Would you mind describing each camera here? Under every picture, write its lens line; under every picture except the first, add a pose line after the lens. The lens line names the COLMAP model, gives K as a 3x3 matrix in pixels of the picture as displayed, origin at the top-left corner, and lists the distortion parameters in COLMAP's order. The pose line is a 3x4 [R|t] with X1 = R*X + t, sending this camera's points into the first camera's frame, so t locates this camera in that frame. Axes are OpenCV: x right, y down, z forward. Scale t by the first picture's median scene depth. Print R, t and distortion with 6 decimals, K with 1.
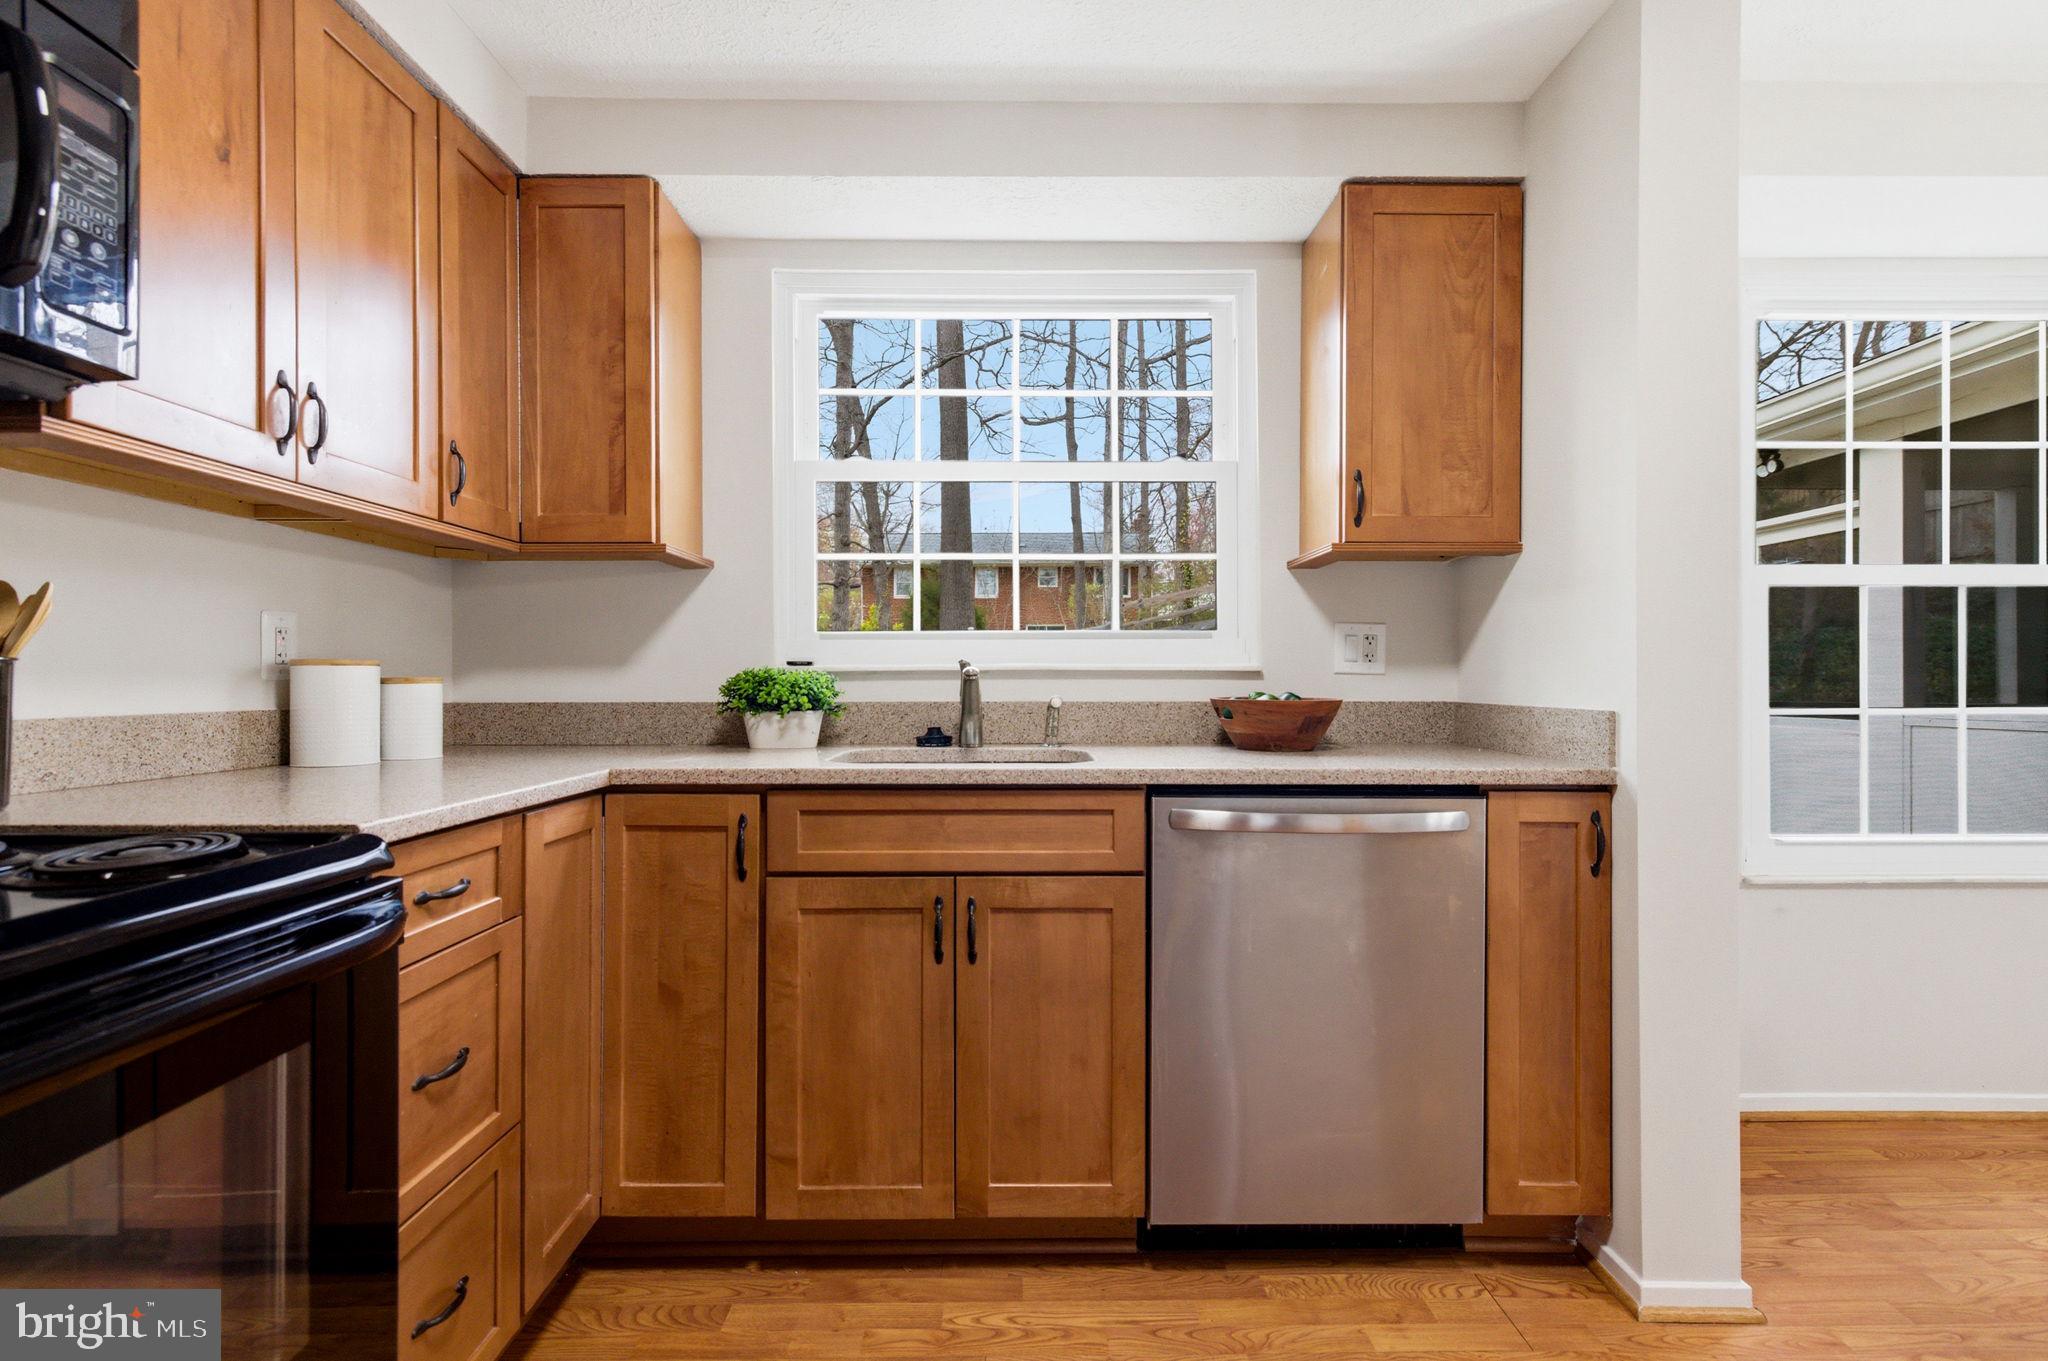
lens RADIAL K [[970.0, 0, 1024.0], [0, 970.0, 680.5], [0, 0, 1]] dist [0.004525, 0.000394]
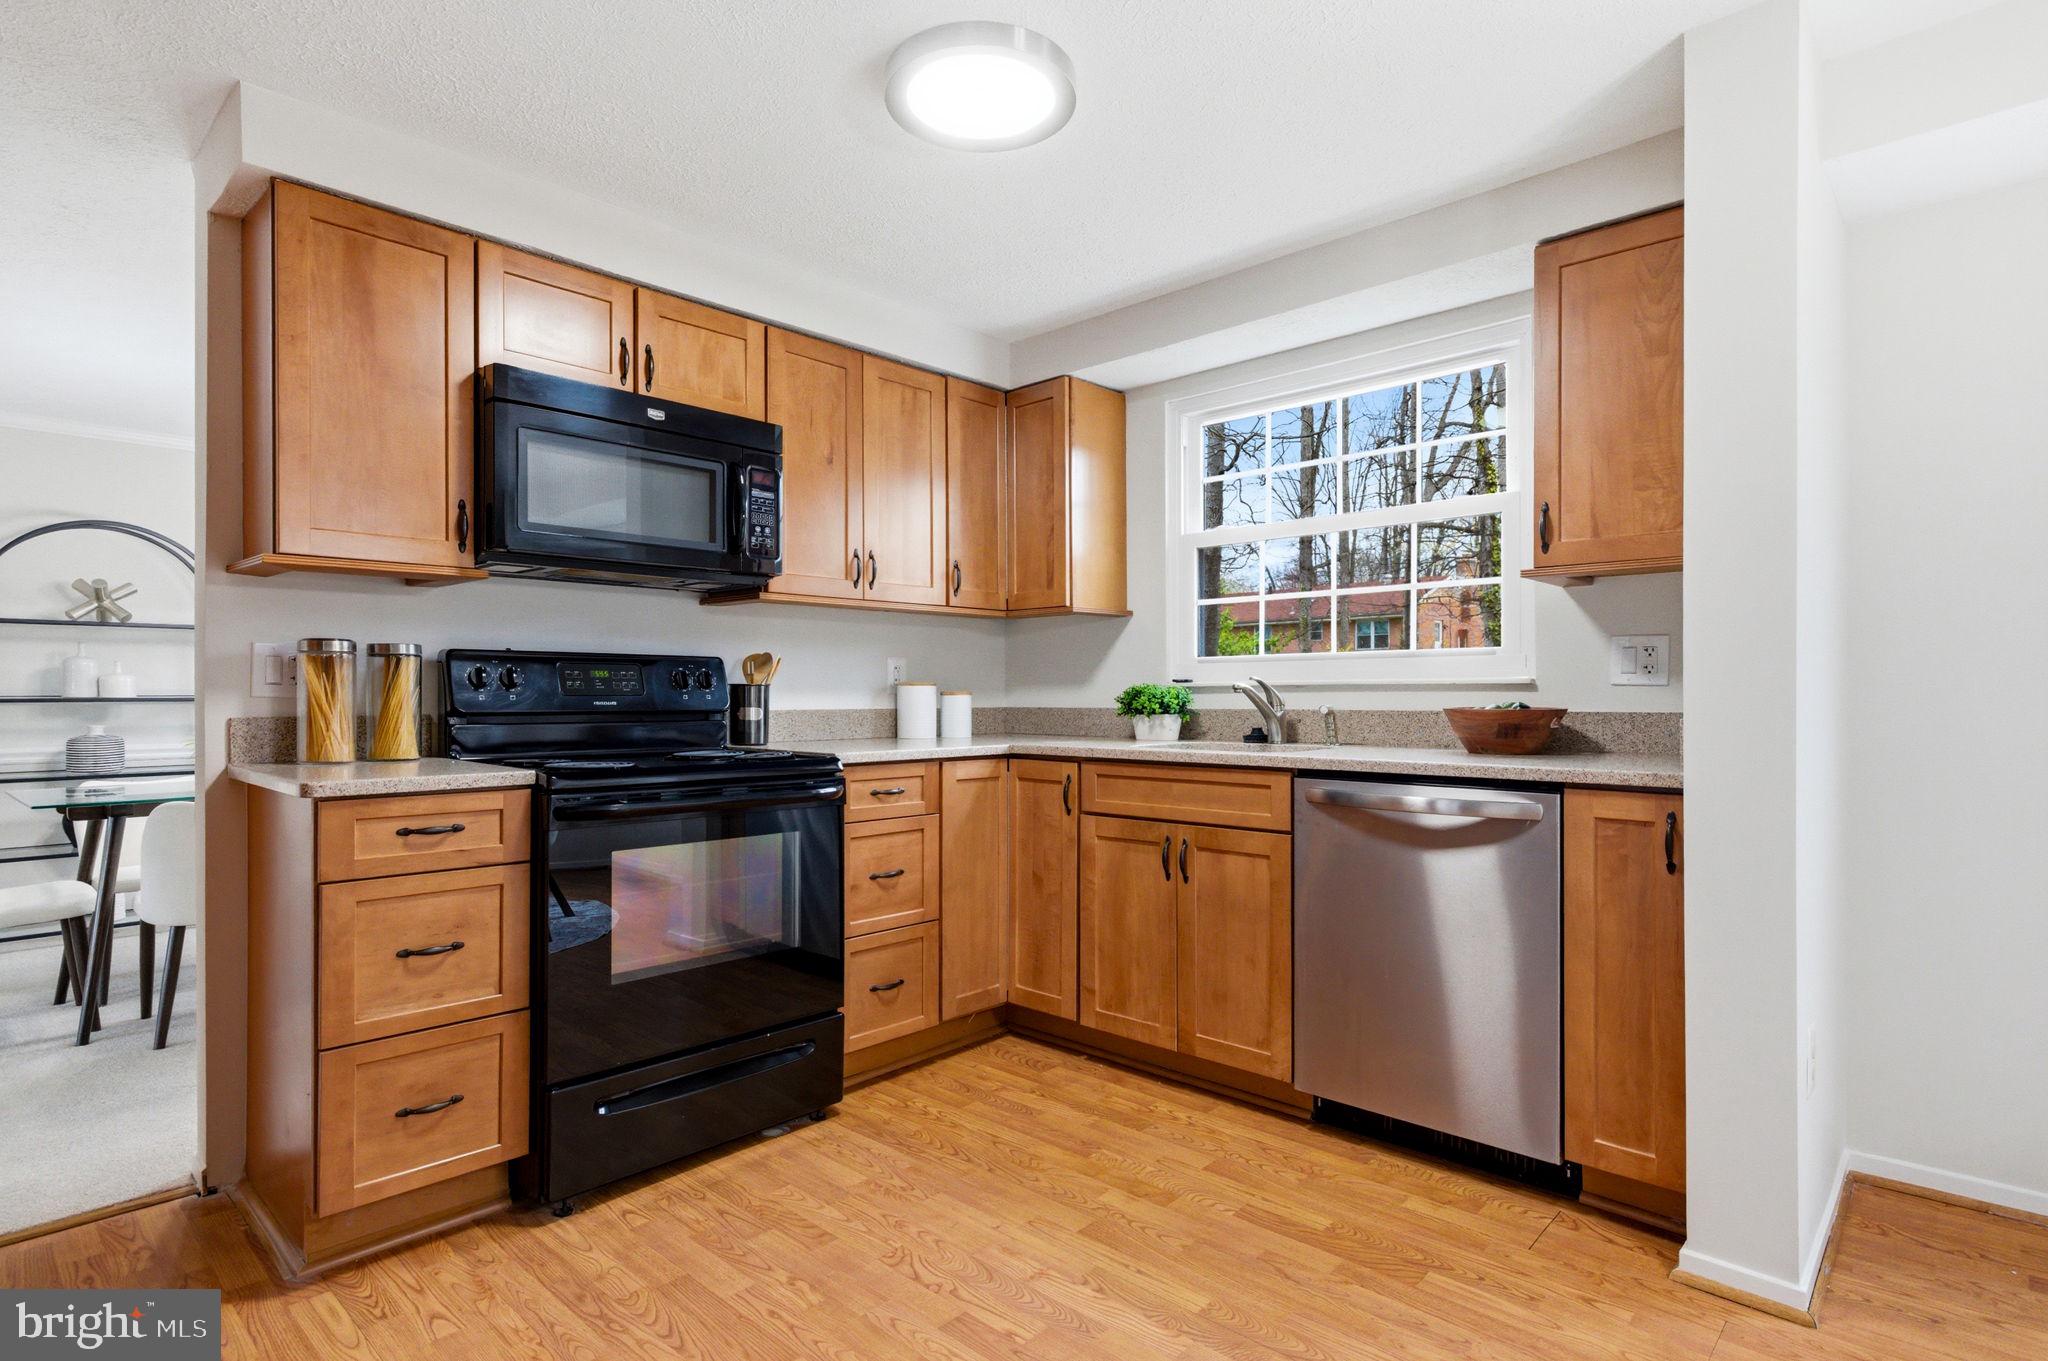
lens RADIAL K [[1045.5, 0, 1025.9], [0, 1045.5, 695.7], [0, 0, 1]] dist [0.002503, 0.000341]
pose [[0.723587, -0.000841, -0.690232, 0.864156], [0.001926, 0.999998, 0.000801, 0.003147], [0.690230, -0.001909, 0.723587, -0.323362]]
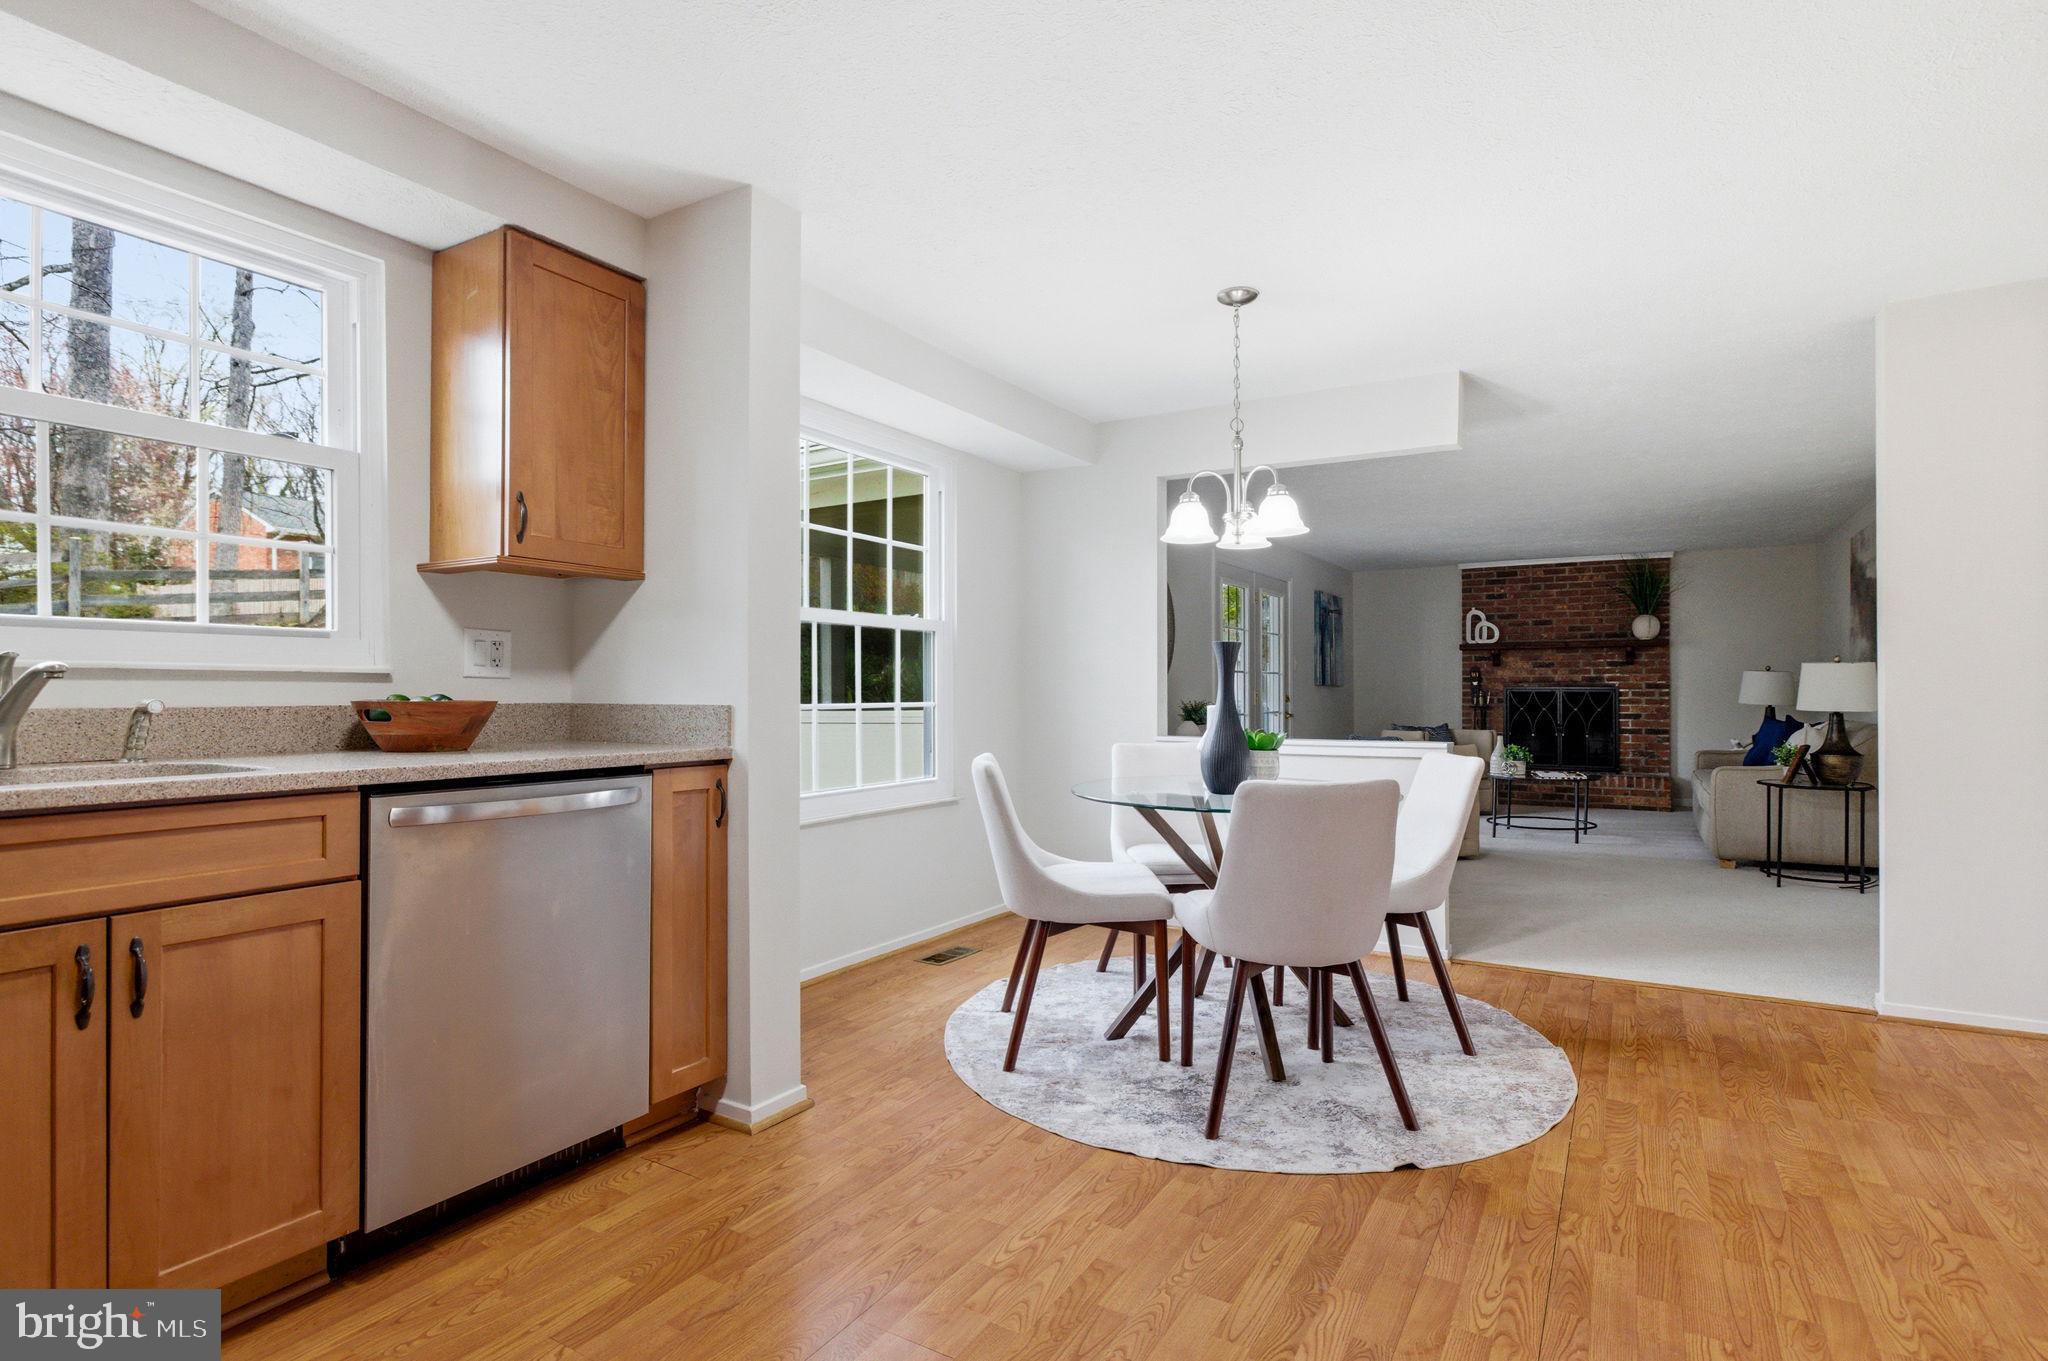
lens RADIAL K [[1017.3, 0, 1028.5], [0, 1017.3, 688.4], [0, 0, 1]] dist [-0.000116, 0.000065]
pose [[0.520344, 0.002386, 0.853953, -0.397259], [0.001603, 0.999992, -0.003770, 0.013707], [-0.853955, 0.003331, 0.520336, -0.107972]]
